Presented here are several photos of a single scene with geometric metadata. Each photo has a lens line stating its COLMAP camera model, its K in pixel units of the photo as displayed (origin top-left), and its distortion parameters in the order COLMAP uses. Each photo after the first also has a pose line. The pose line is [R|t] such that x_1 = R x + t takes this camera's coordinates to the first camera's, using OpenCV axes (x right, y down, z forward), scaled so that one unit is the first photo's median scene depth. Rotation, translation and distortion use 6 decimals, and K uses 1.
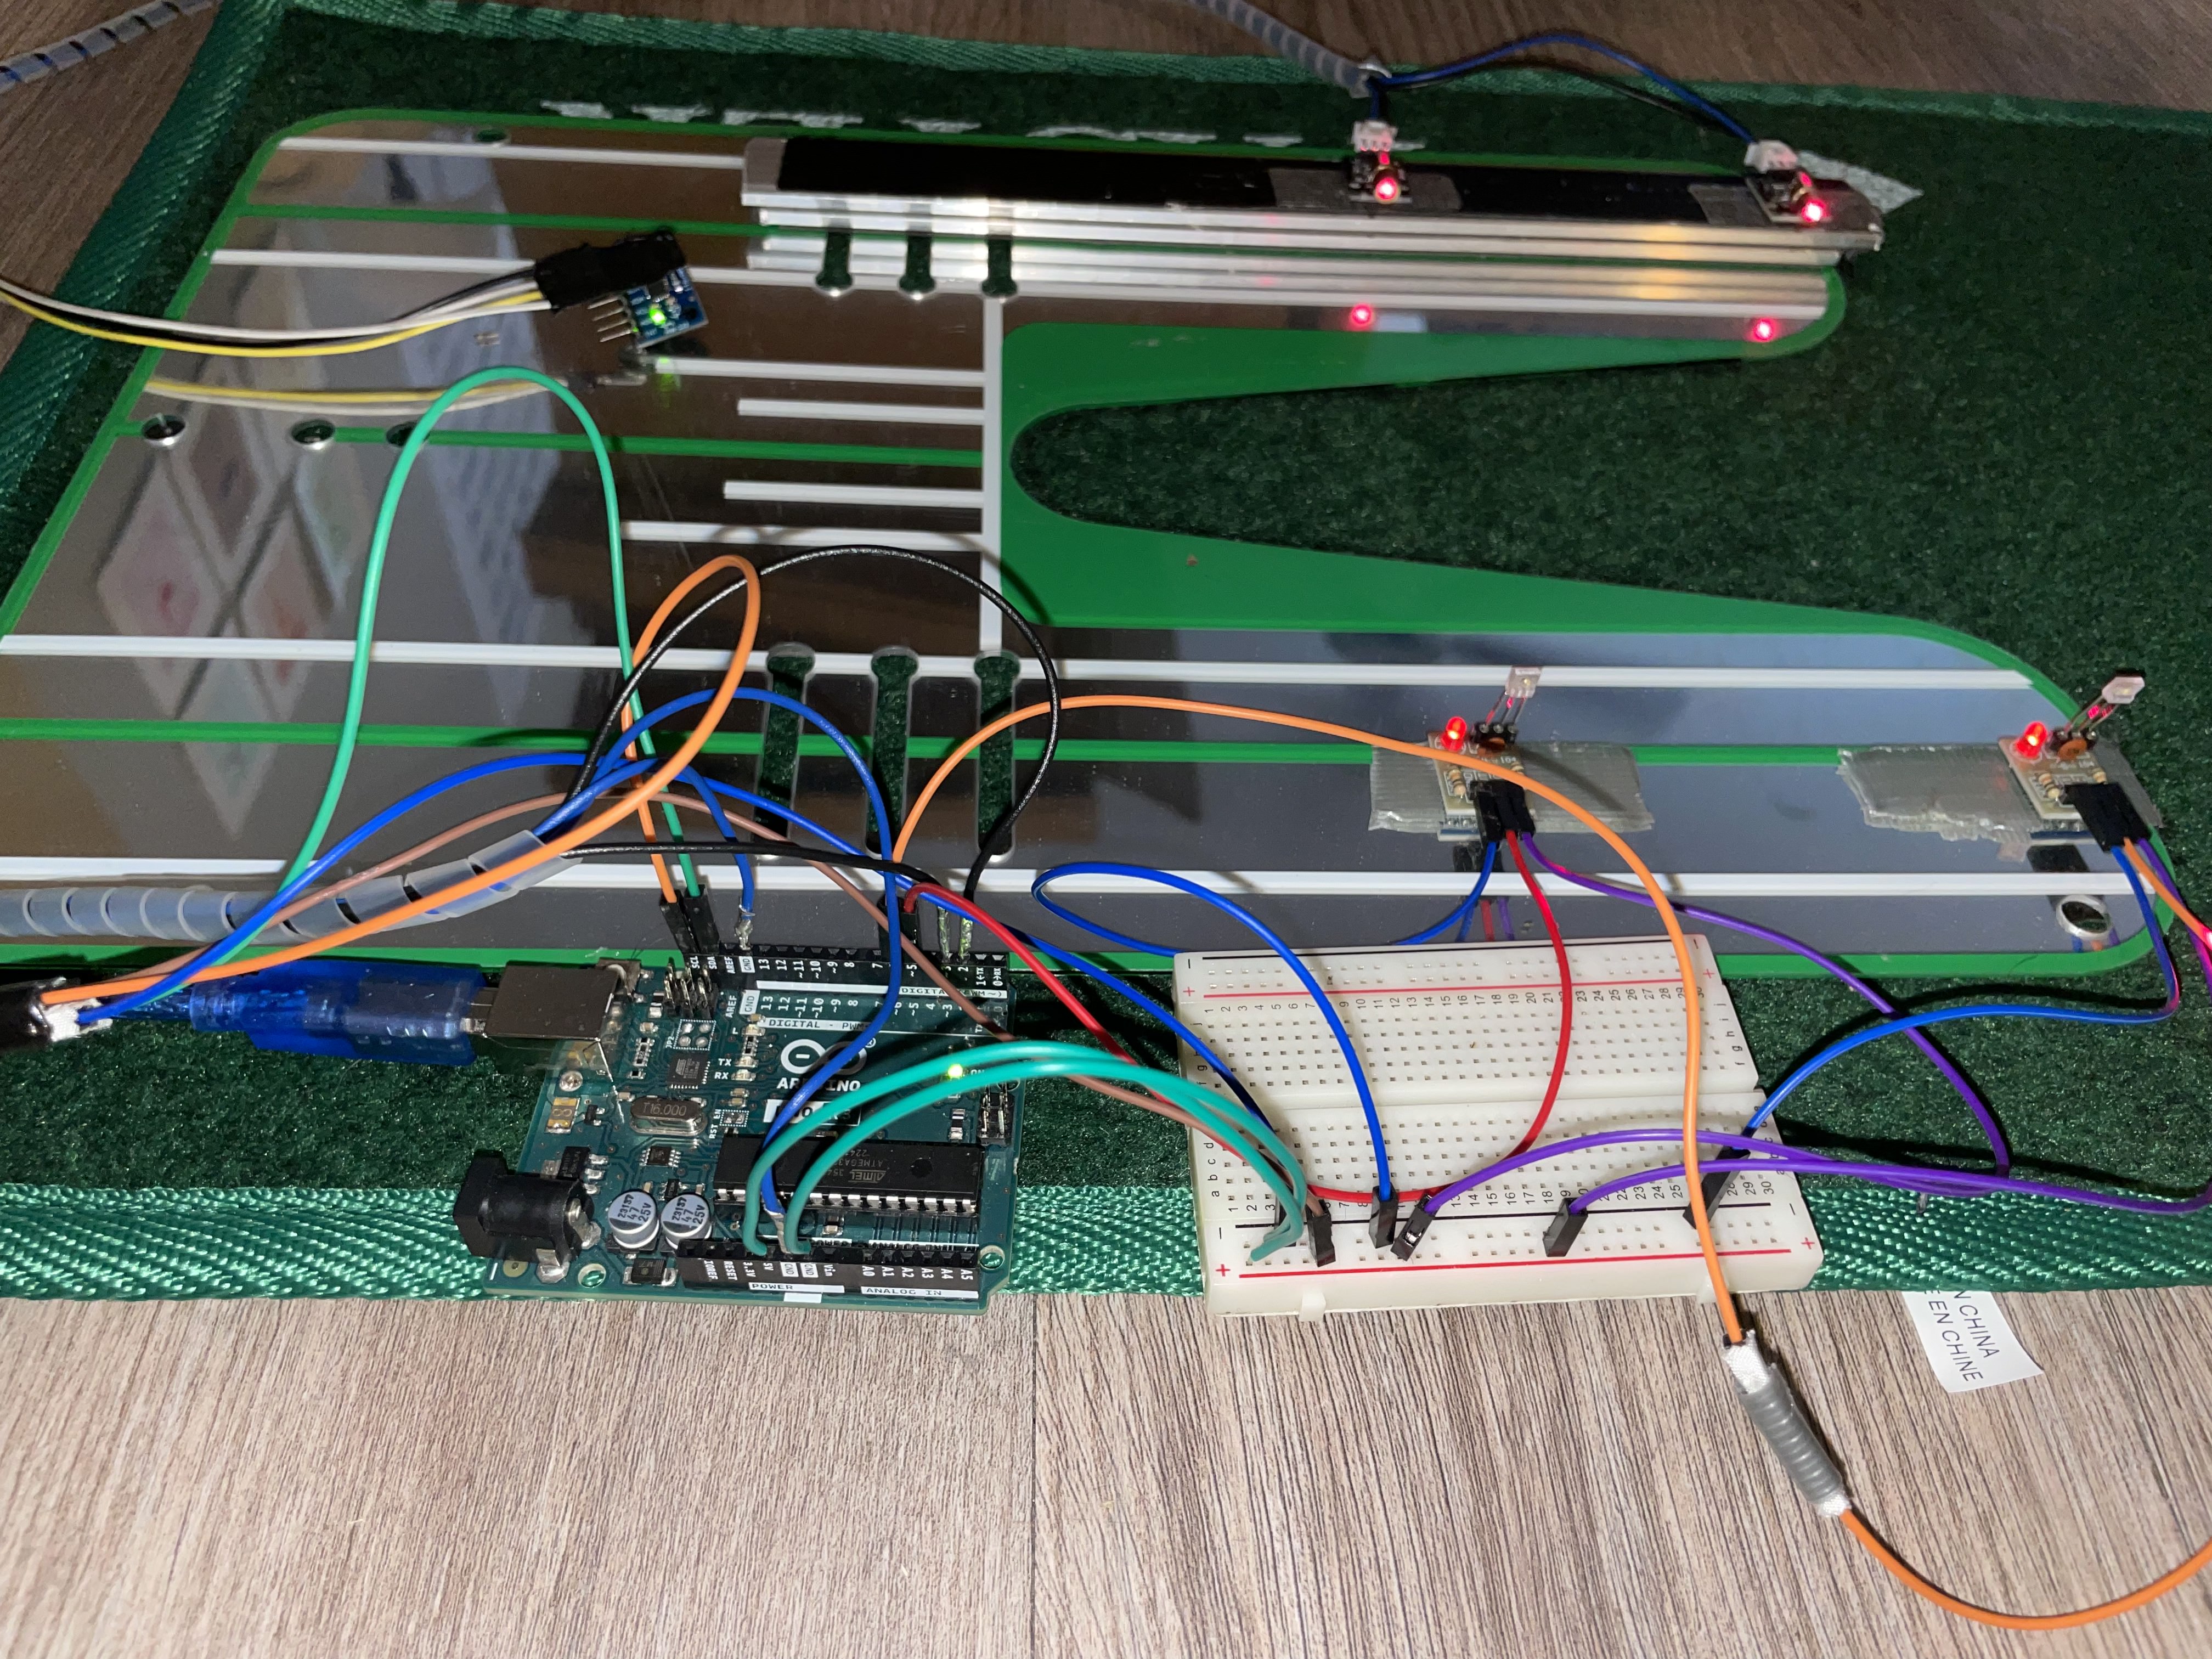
lens RADIAL K [[1709.3, 0, 1106.0], [0, 1709.3, 829.5], [0, 0, 1]] dist [-0.025651, -0.009648]
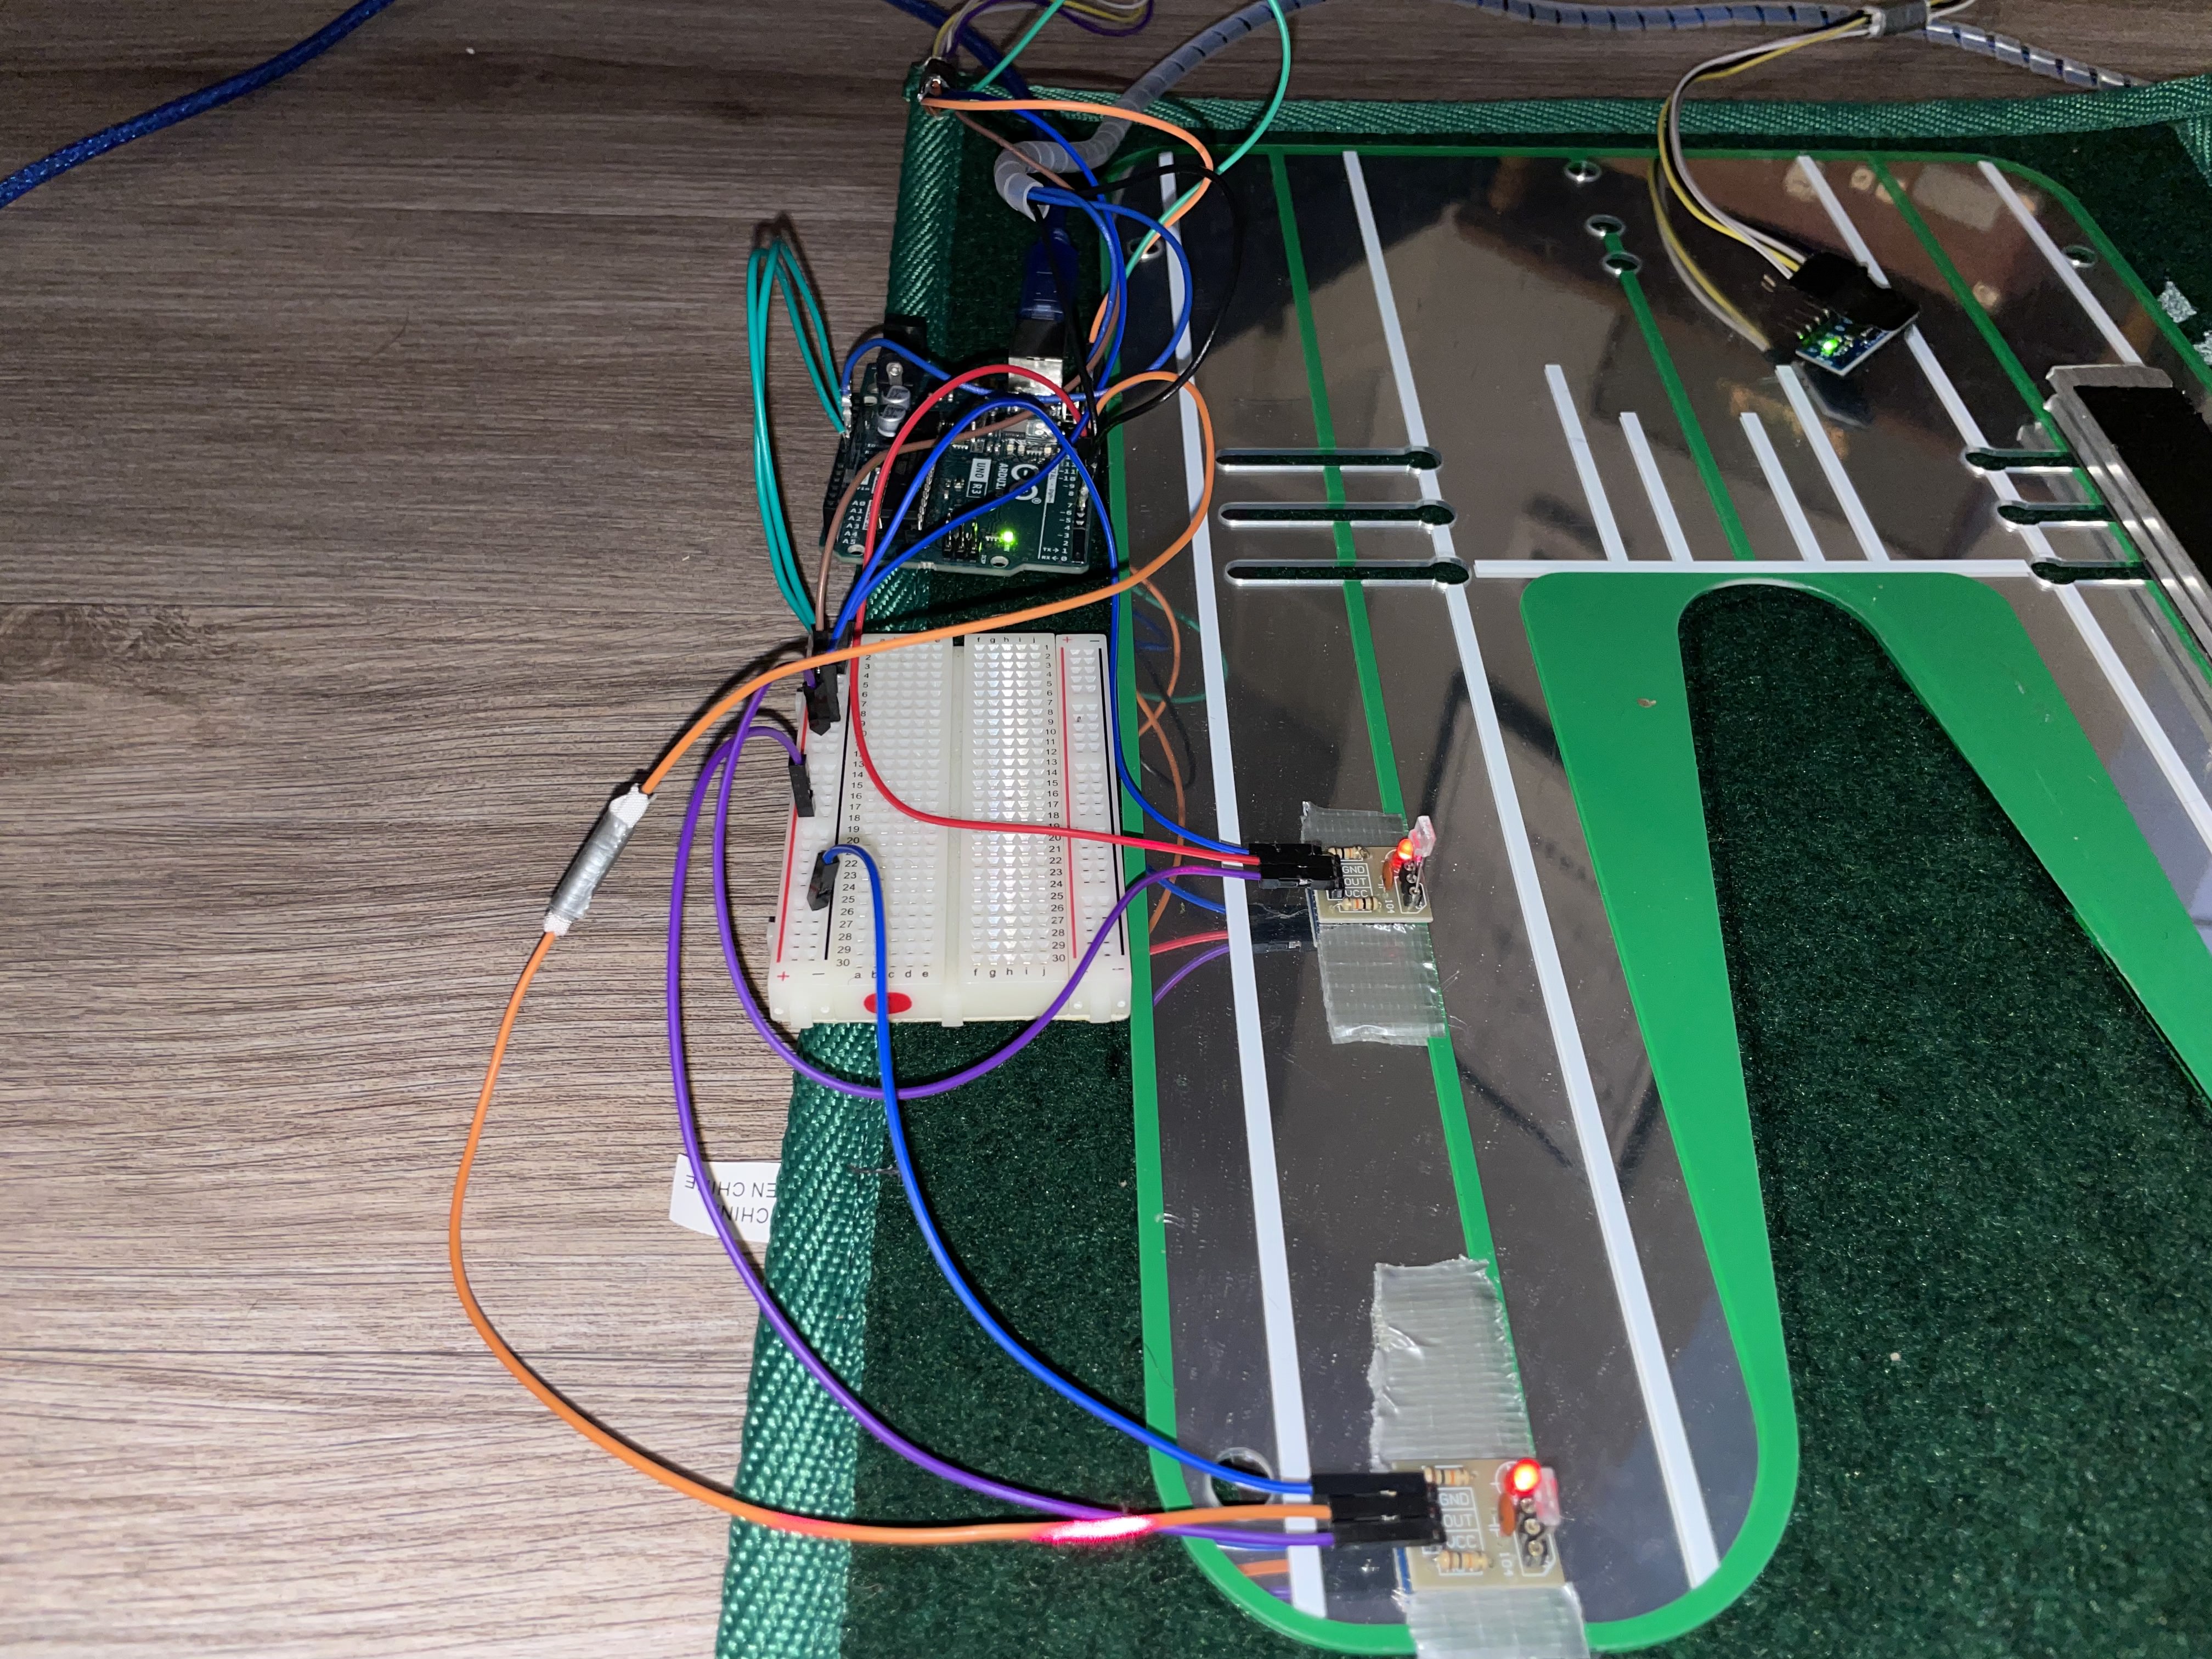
lens RADIAL K [[1709.3, 0, 1106.0], [0, 1709.3, 829.5], [0, 0, 1]] dist [-0.025651, -0.009648]
pose [[0.000285, 0.700687, -0.713469, 0.846013], [-0.773537, 0.452316, 0.443904, -0.338404], [0.633751, 0.551769, 0.542136, 0.356055]]
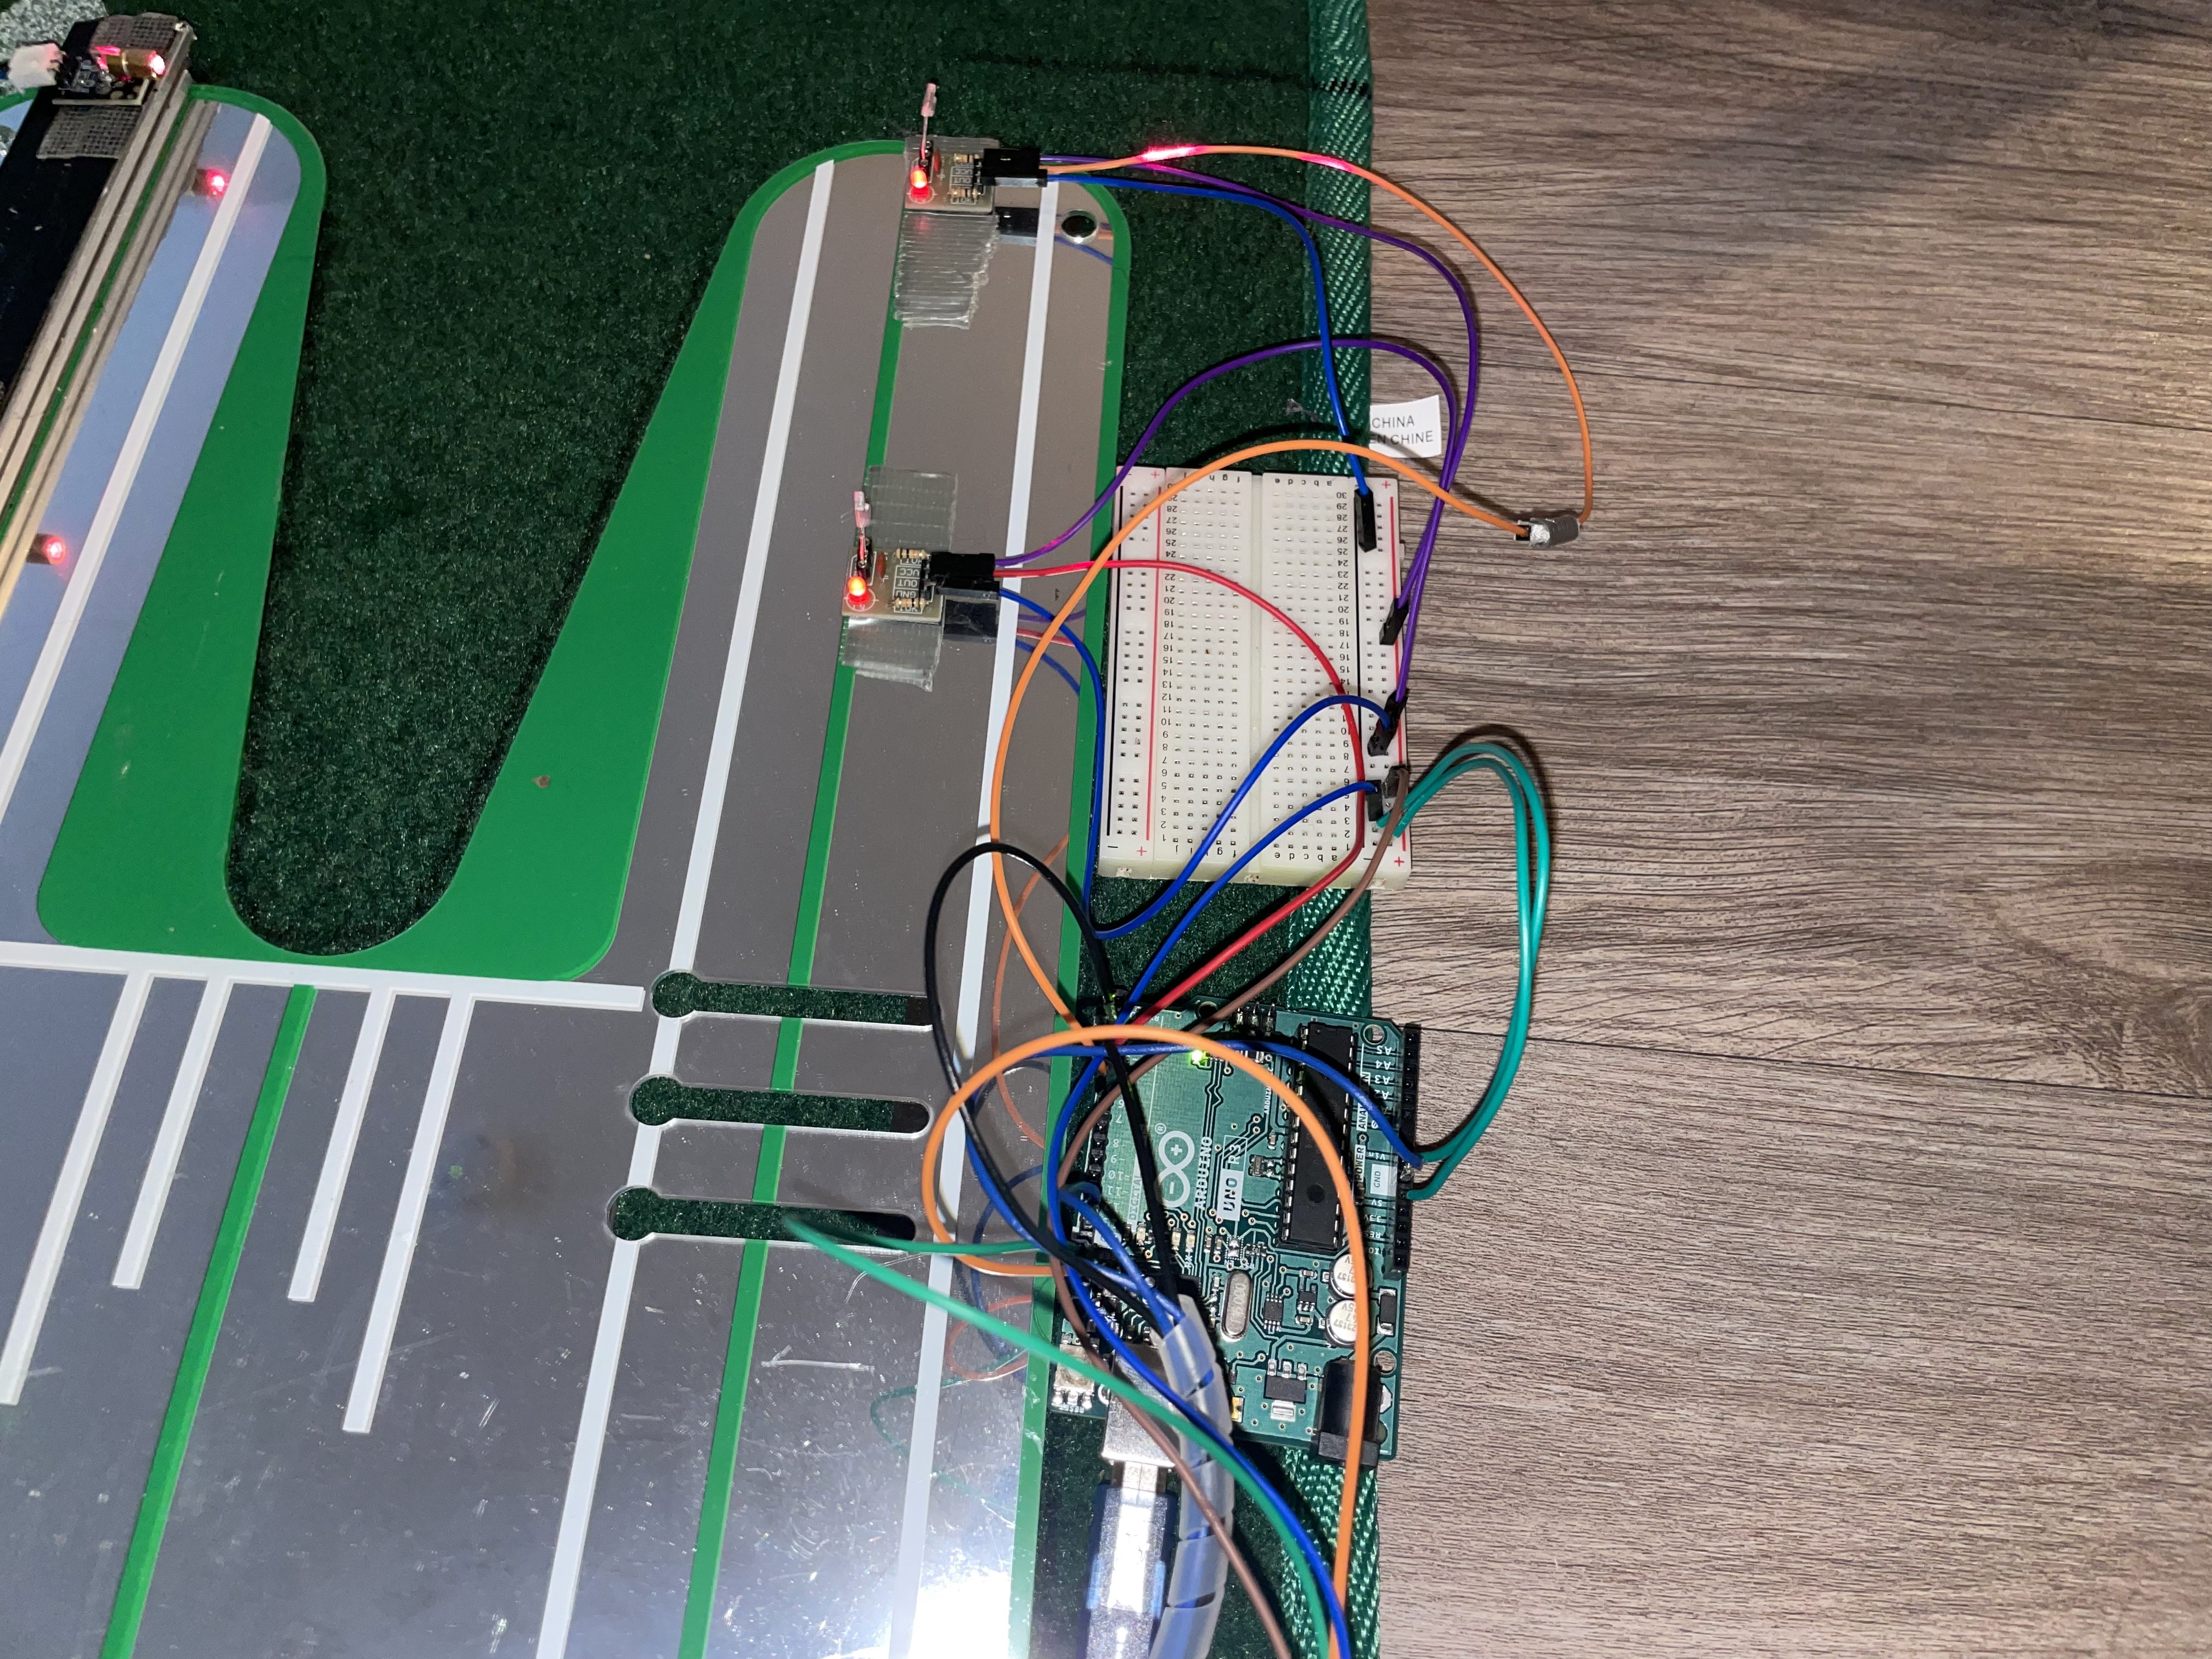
lens RADIAL K [[1709.3, 0, 1106.0], [0, 1709.3, 829.5], [0, 0, 1]] dist [-0.025651, -0.009648]
pose [[0.087669, -0.912526, 0.399512, -0.334065], [0.720686, 0.334973, 0.606963, -0.523109], [-0.687696, 0.234711, 0.687012, 0.180023]]
